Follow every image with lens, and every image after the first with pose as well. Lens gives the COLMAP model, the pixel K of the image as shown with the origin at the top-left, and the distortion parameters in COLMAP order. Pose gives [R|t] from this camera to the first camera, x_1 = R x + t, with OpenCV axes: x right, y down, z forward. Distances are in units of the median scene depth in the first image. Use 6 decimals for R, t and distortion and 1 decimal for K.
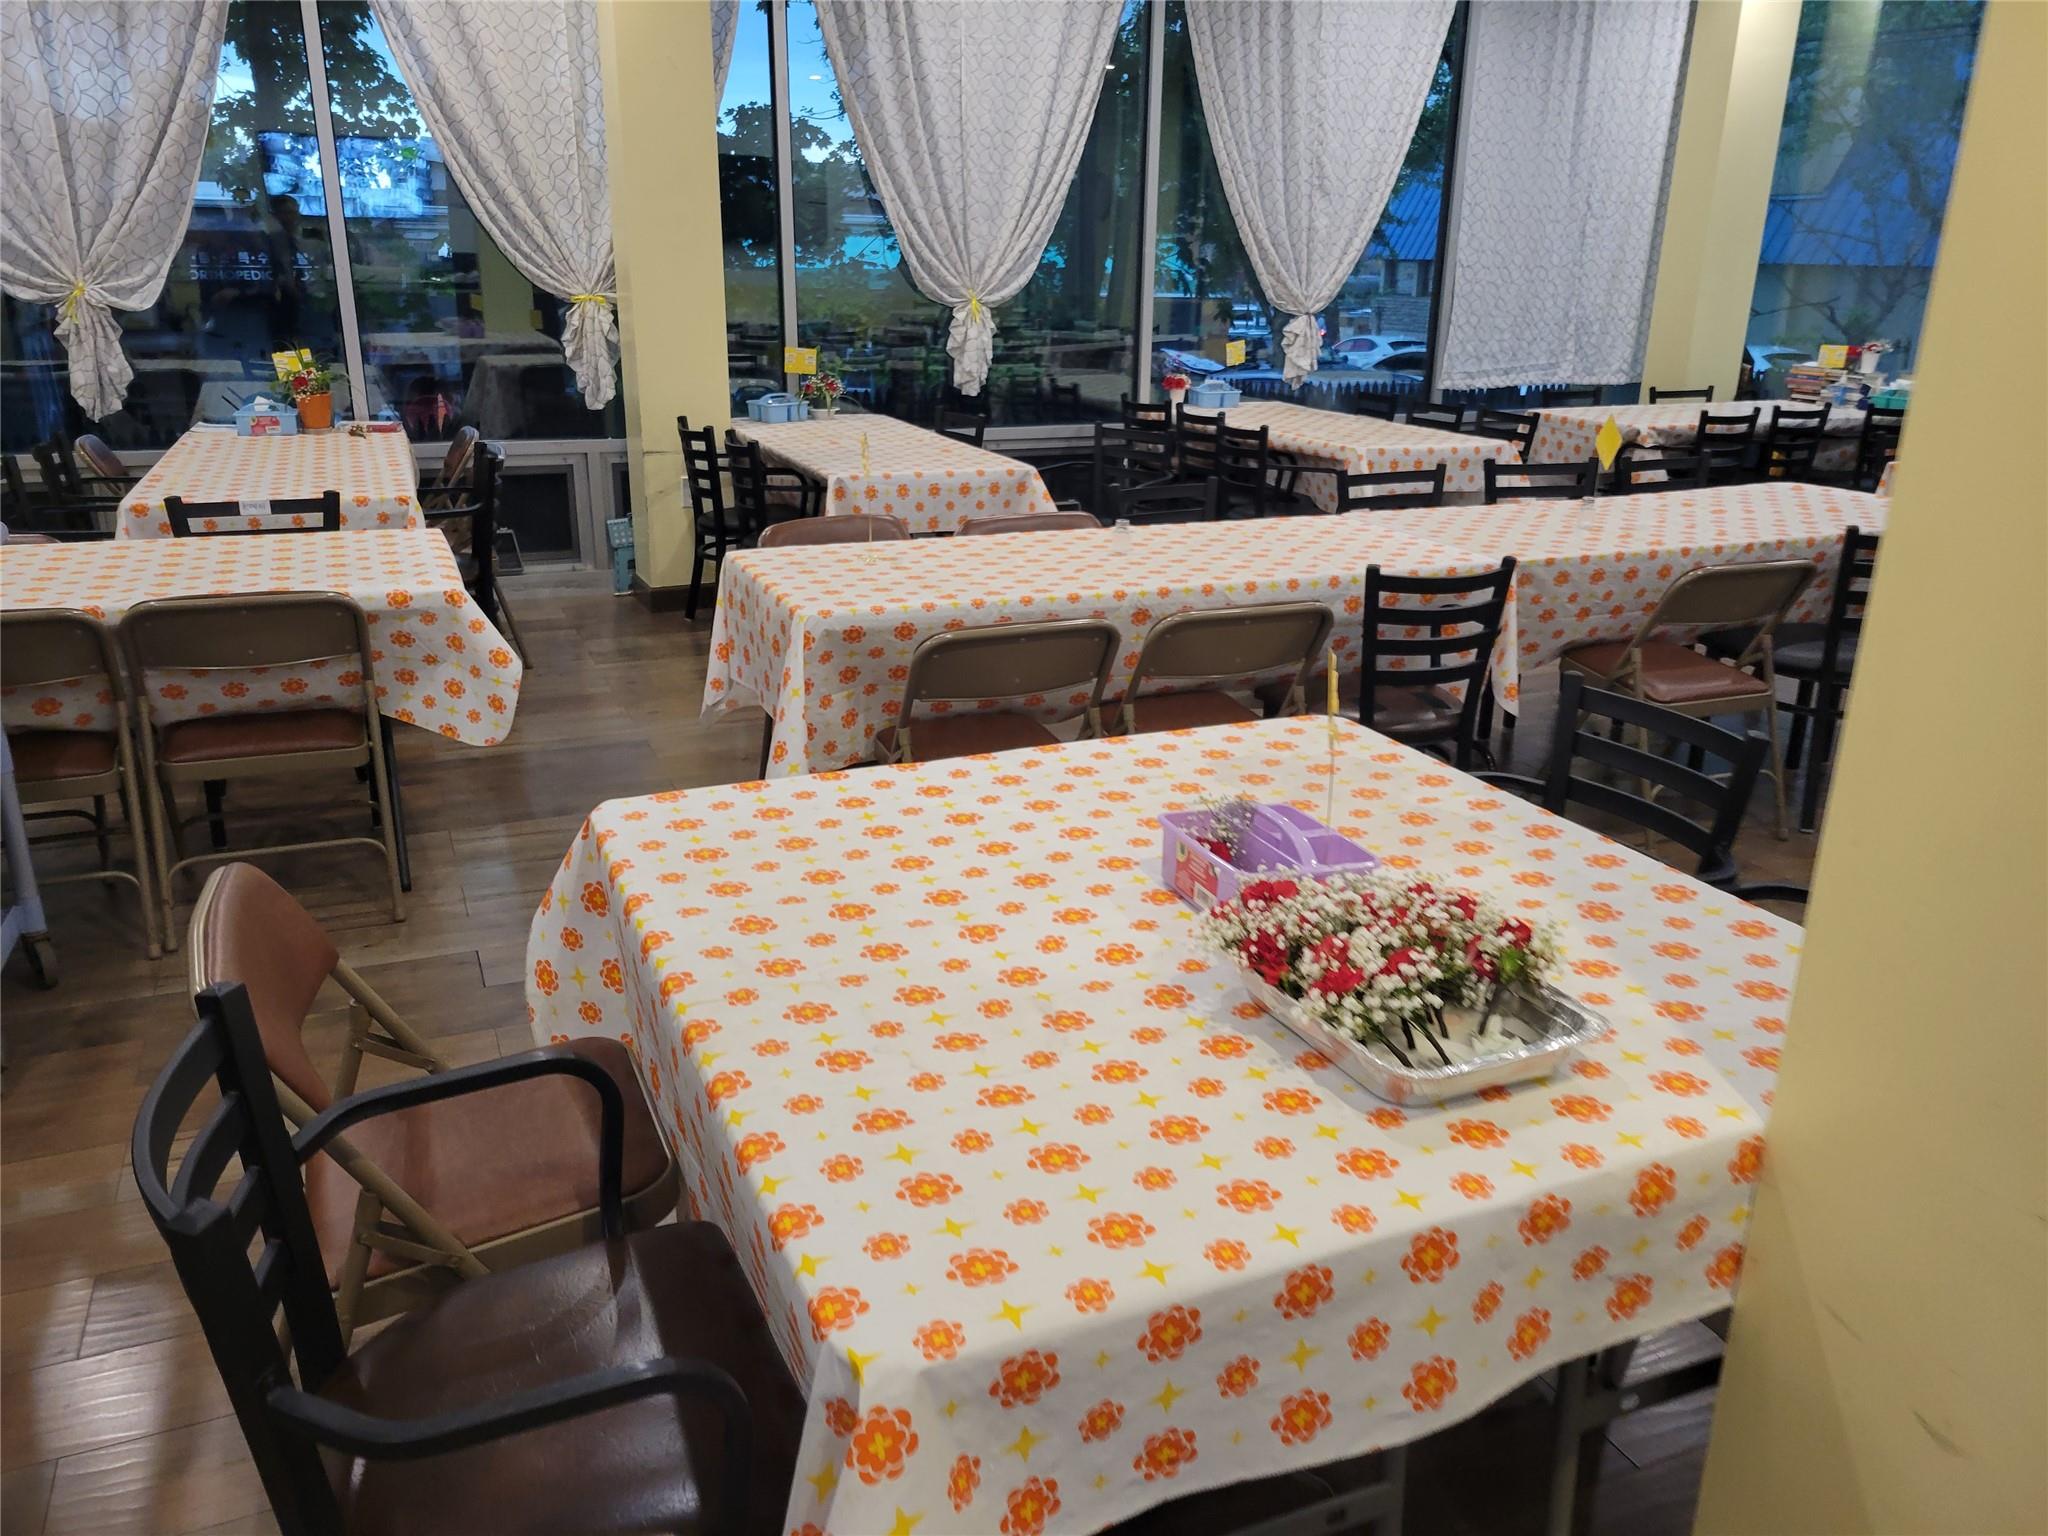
lens RADIAL K [[1558.0, 0, 1022.5], [0, 1558.0, 755.1], [0, 0, 1]] dist [0.041586, -0.010525]
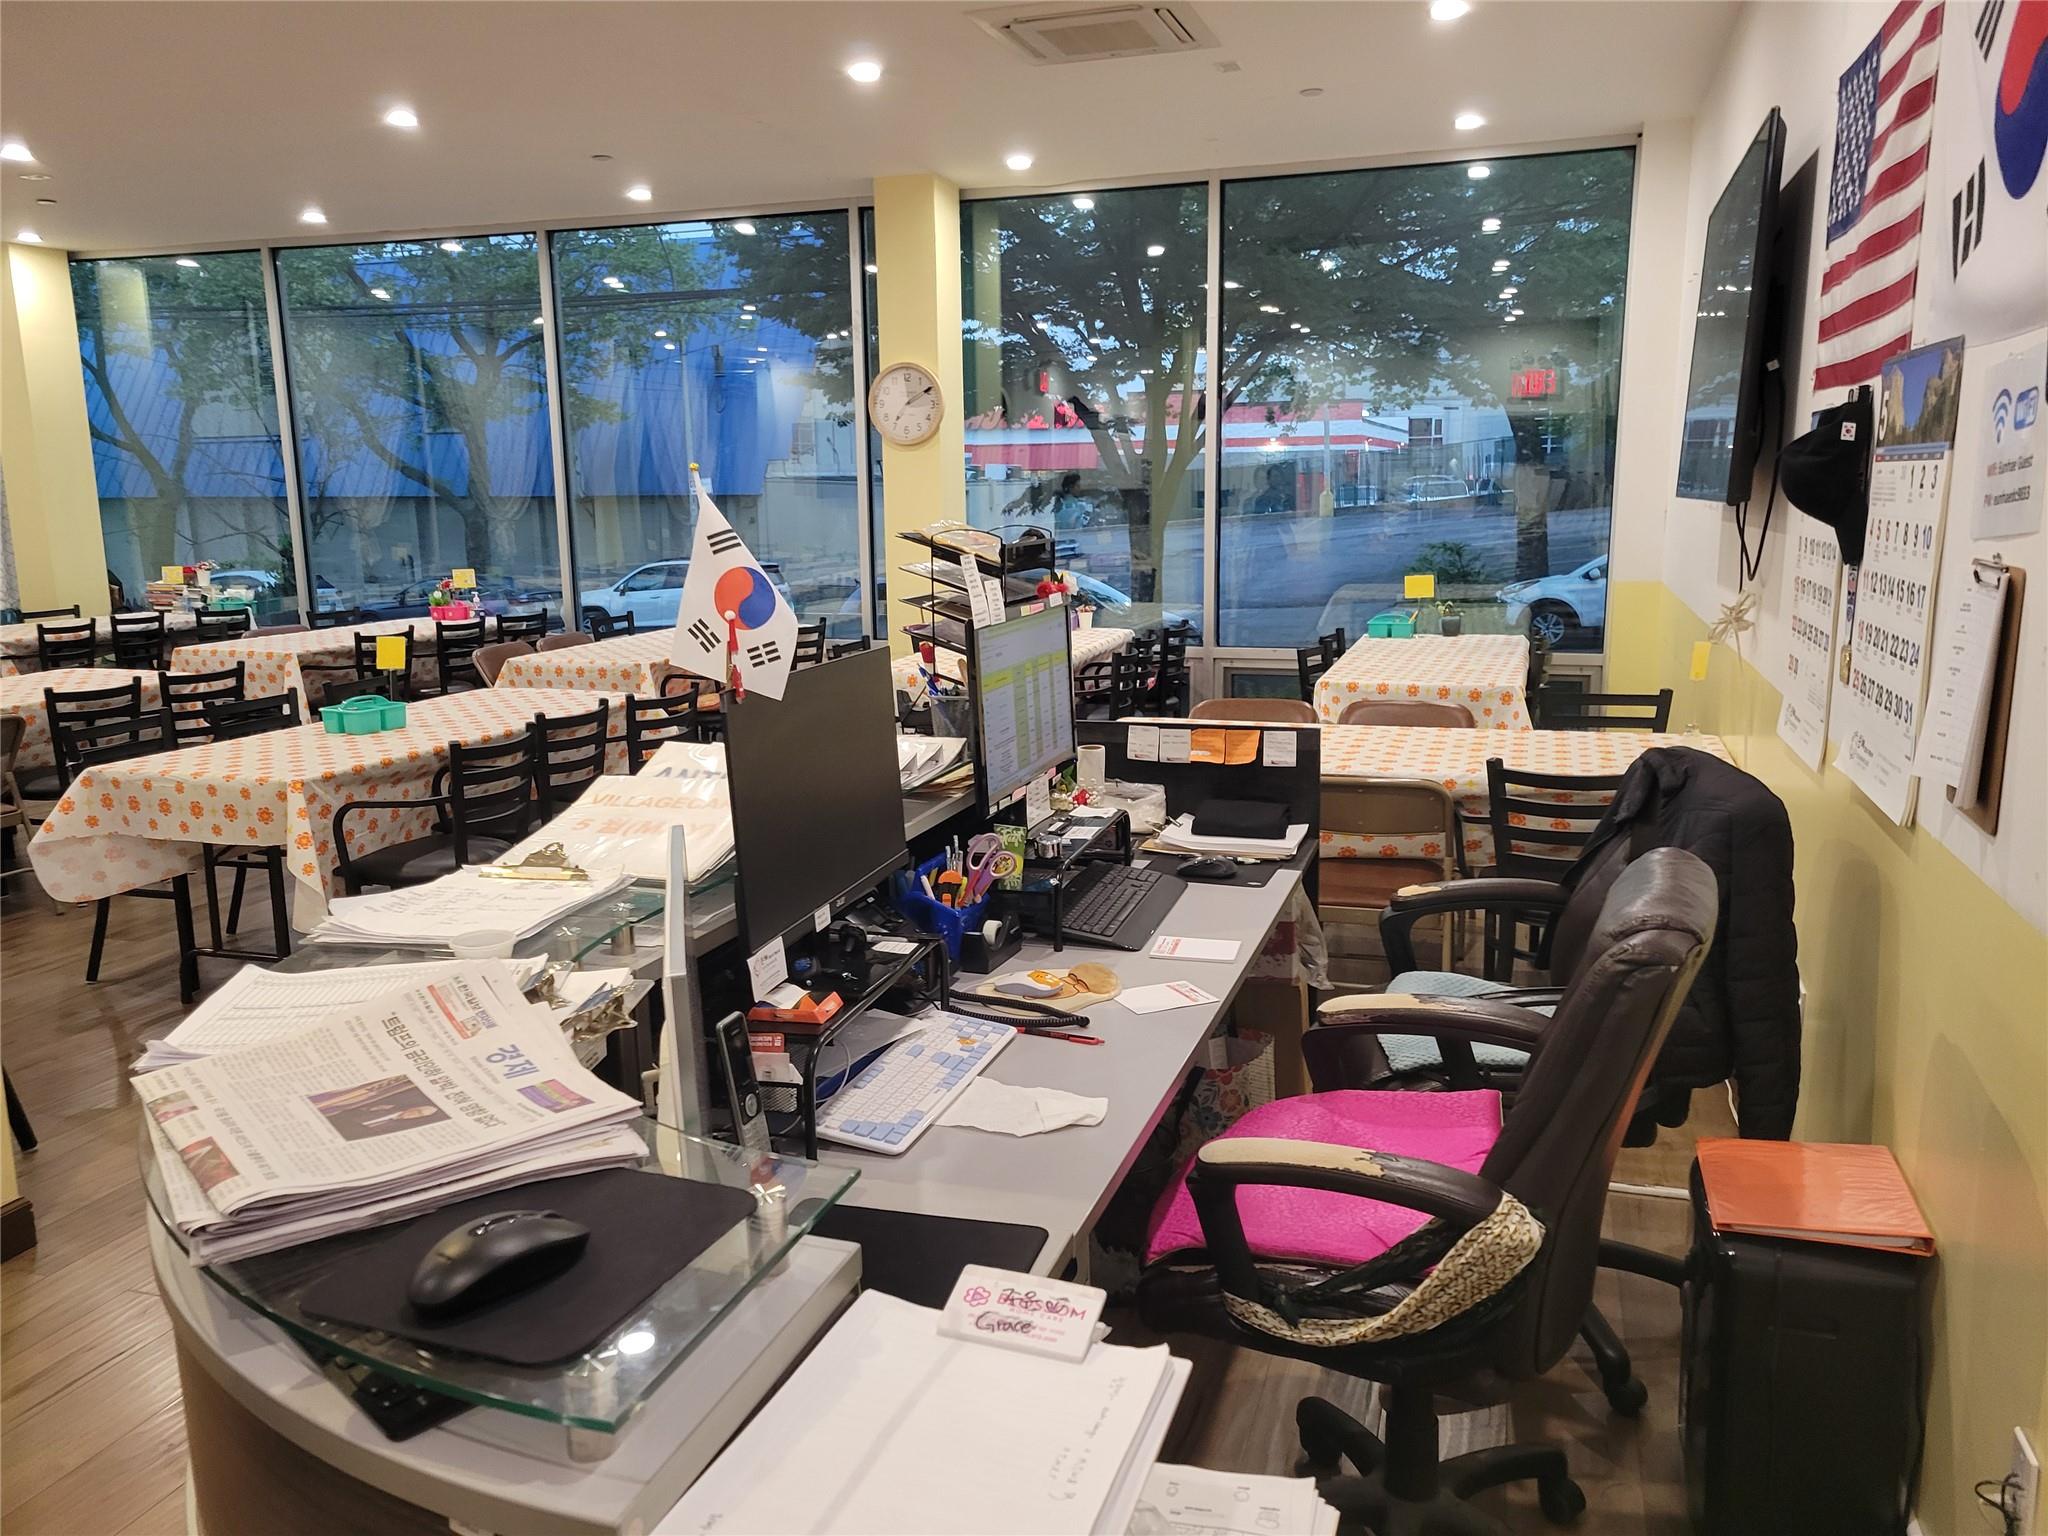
lens RADIAL K [[1536.0, 0, 1022.6], [0, 1536.0, 753.6], [0, 0, 1]] dist [0.060351, -0.038645]
pose [[0.662859, -0.155879, 0.732339, 0.036832], [0.254469, 0.966769, -0.024548, 0.096524], [-0.704176, 0.202629, 0.680498, -0.321980]]
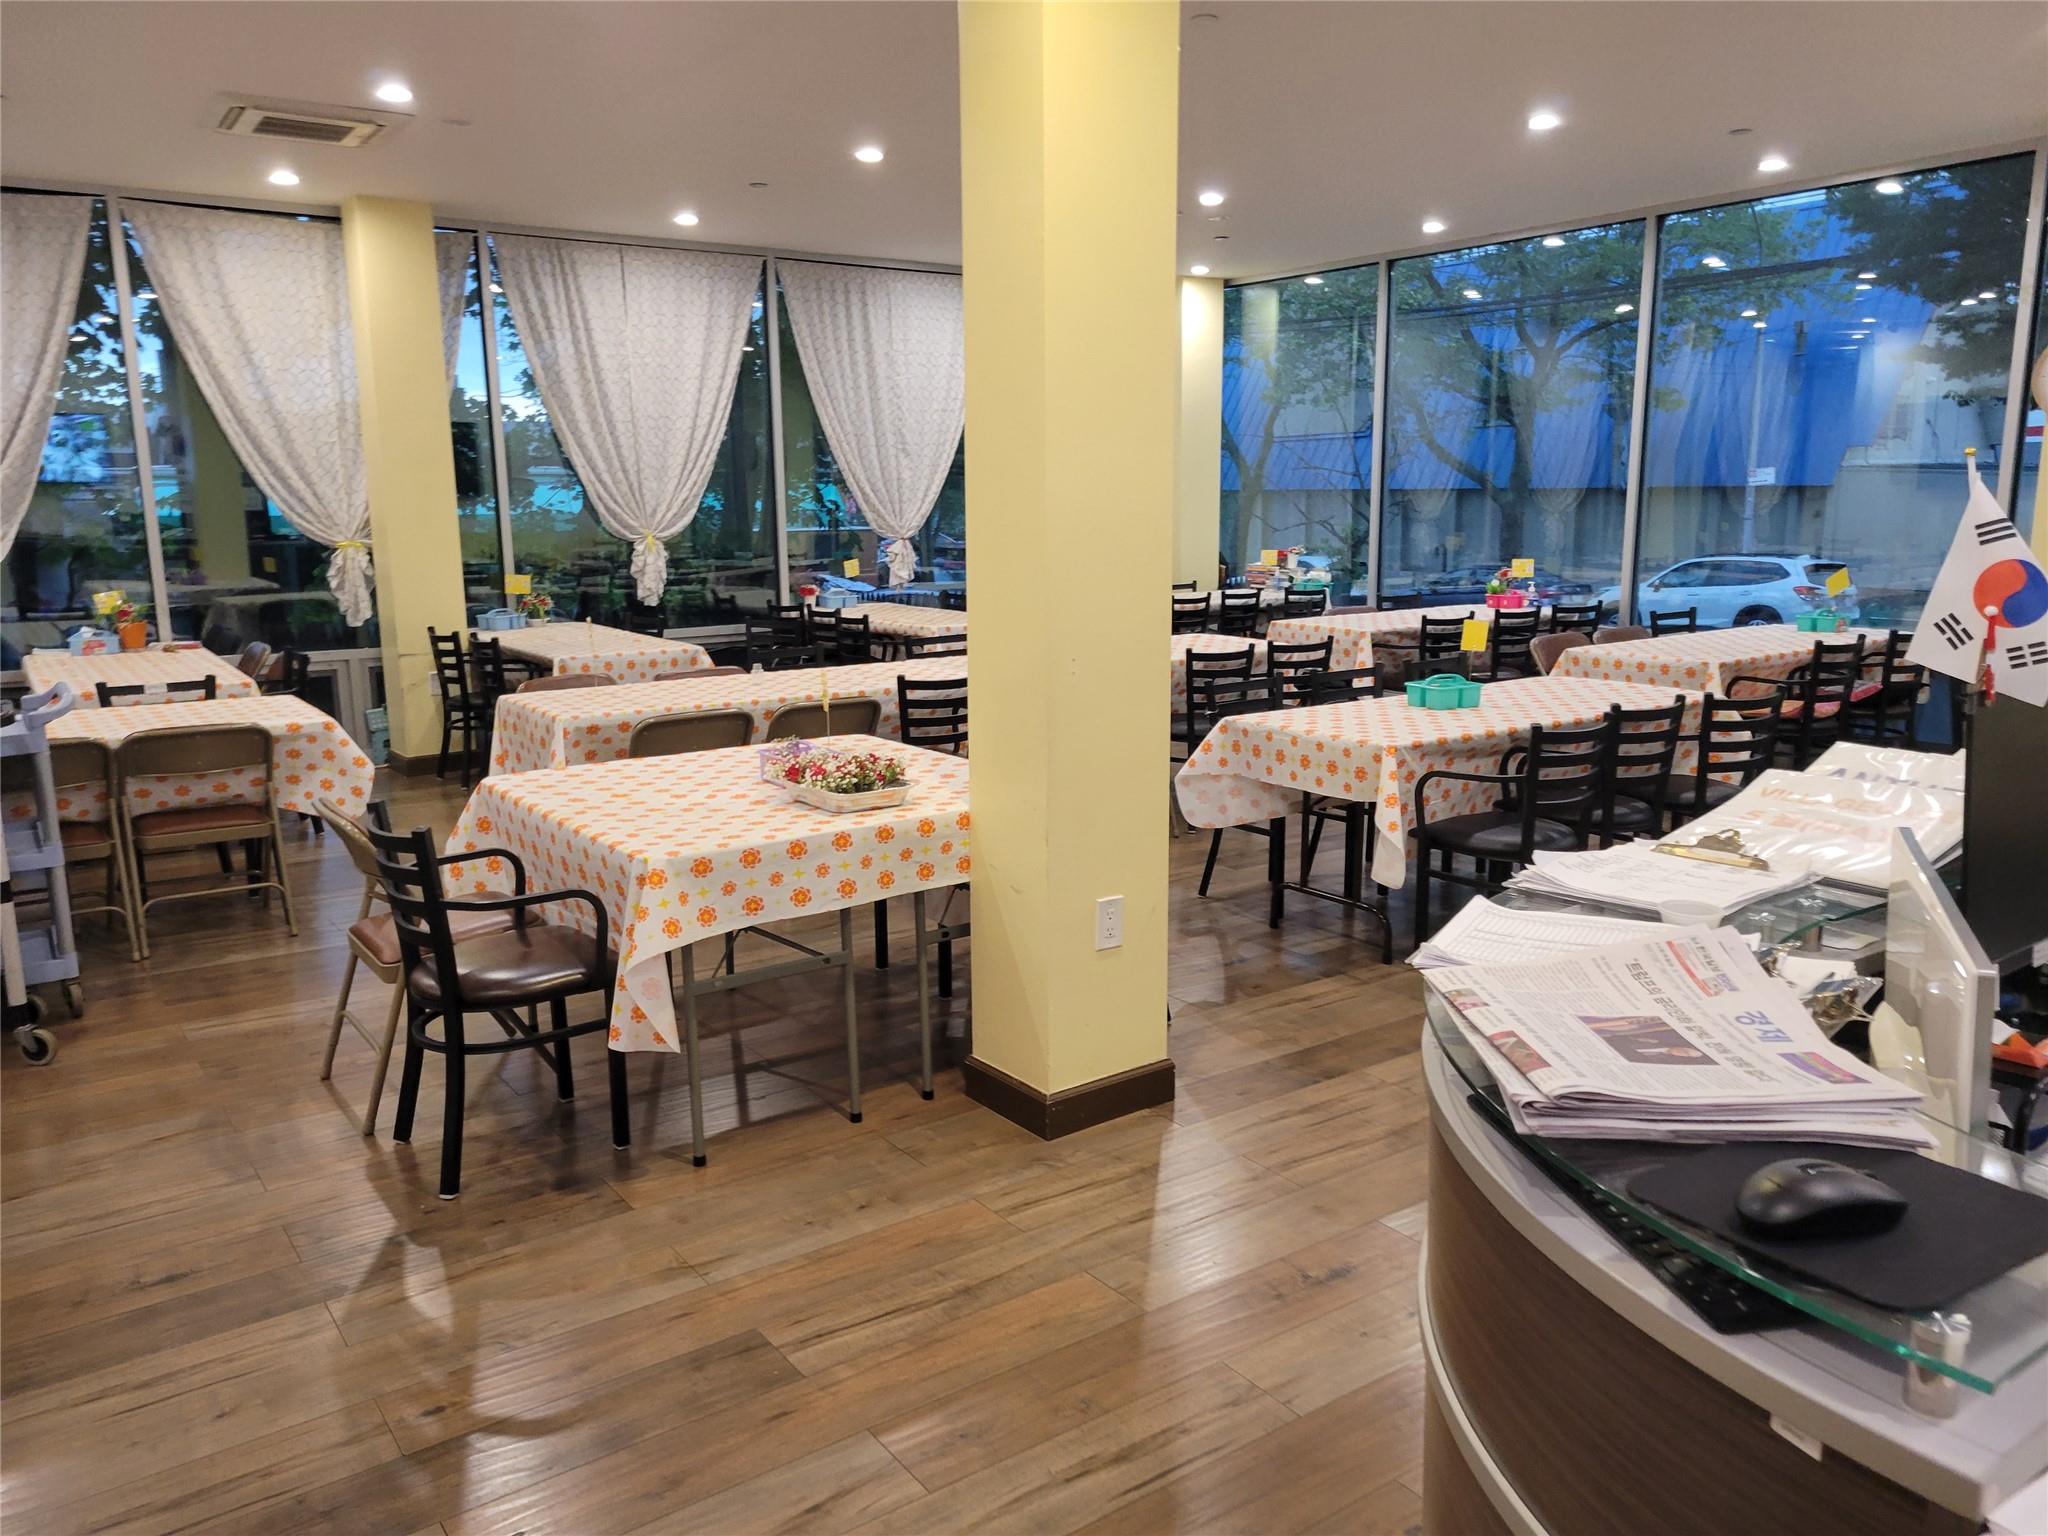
lens RADIAL K [[1536.0, 0, 1022.6], [0, 1536.0, 753.6], [0, 0, 1]] dist [0.060351, -0.038645]
pose [[0.977522, -0.062252, 0.201431, 0.003401], [0.089844, 0.987320, -0.130871, 0.095646], [-0.190730, 0.146027, 0.970721, -0.320966]]
